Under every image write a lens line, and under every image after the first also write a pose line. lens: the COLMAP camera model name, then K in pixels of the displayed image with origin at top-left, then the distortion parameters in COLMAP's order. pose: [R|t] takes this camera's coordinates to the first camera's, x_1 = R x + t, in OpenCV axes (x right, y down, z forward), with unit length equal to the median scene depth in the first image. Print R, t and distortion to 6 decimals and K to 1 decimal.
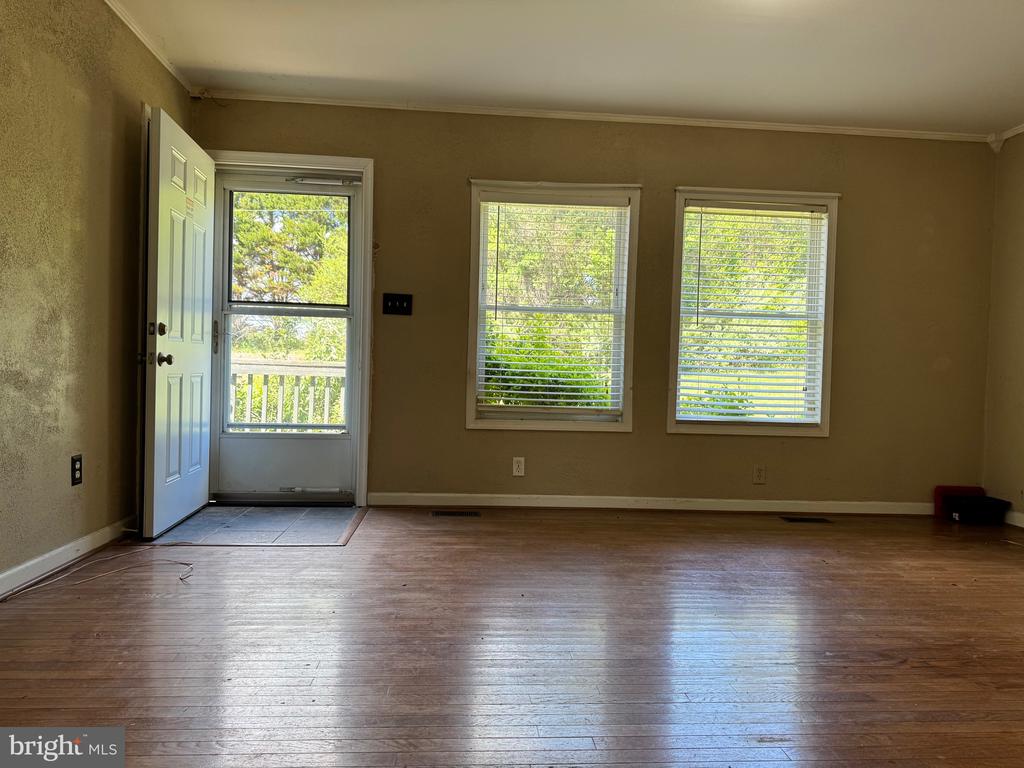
lens RADIAL K [[726.1, 0, 517.4], [0, 726.1, 390.7], [0, 0, 1]] dist [0.066273, -0.077946]
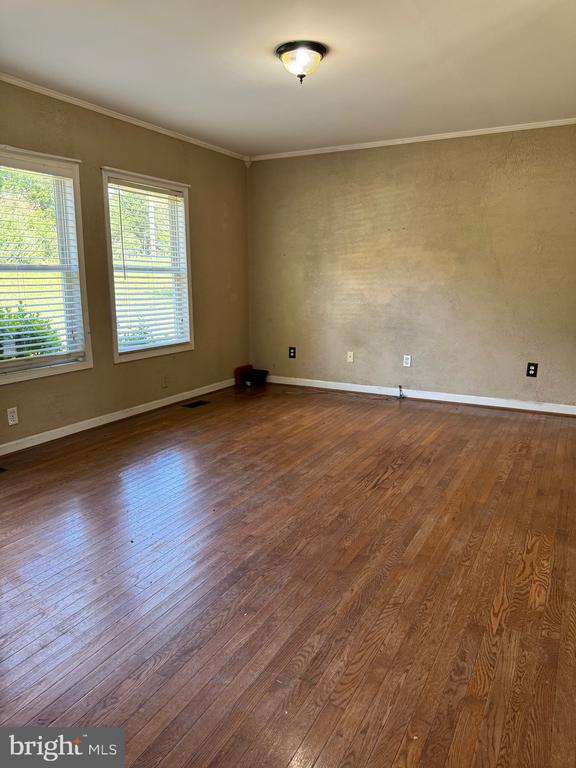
lens RADIAL K [[544.6, 0, 286.4], [0, 544.6, 382.0], [0, 0, 1]] dist [0.066273, -0.077946]
pose [[0.551249, -0.188476, 0.812774, -0.432178], [0.040745, 0.979070, 0.199405, -0.094135], [-0.833345, -0.076805, 0.547390, 0.205374]]
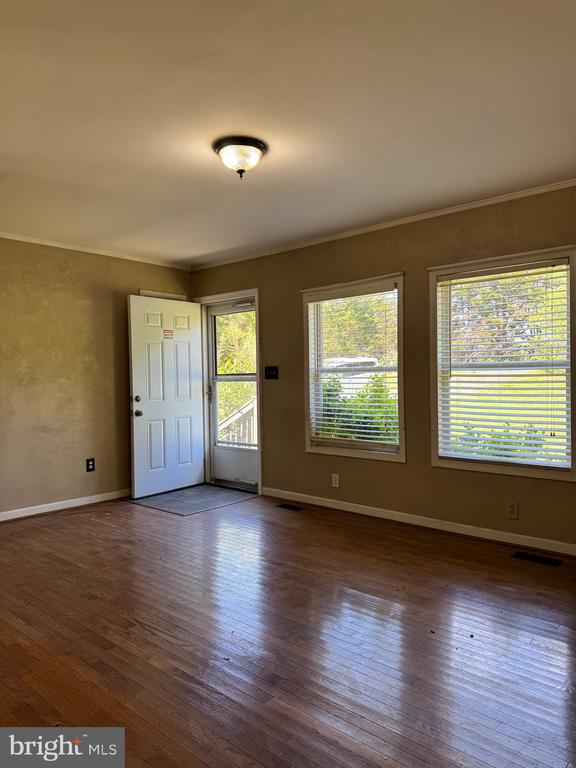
lens RADIAL K [[544.6, 0, 288.2], [0, 544.6, 385.4], [0, 0, 1]] dist [0.066273, -0.077946]
pose [[0.682541, -0.024370, -0.730441, 0.727405], [0.016873, 0.999703, -0.017587, -0.066937], [0.730652, -0.000321, 0.682750, 0.189926]]
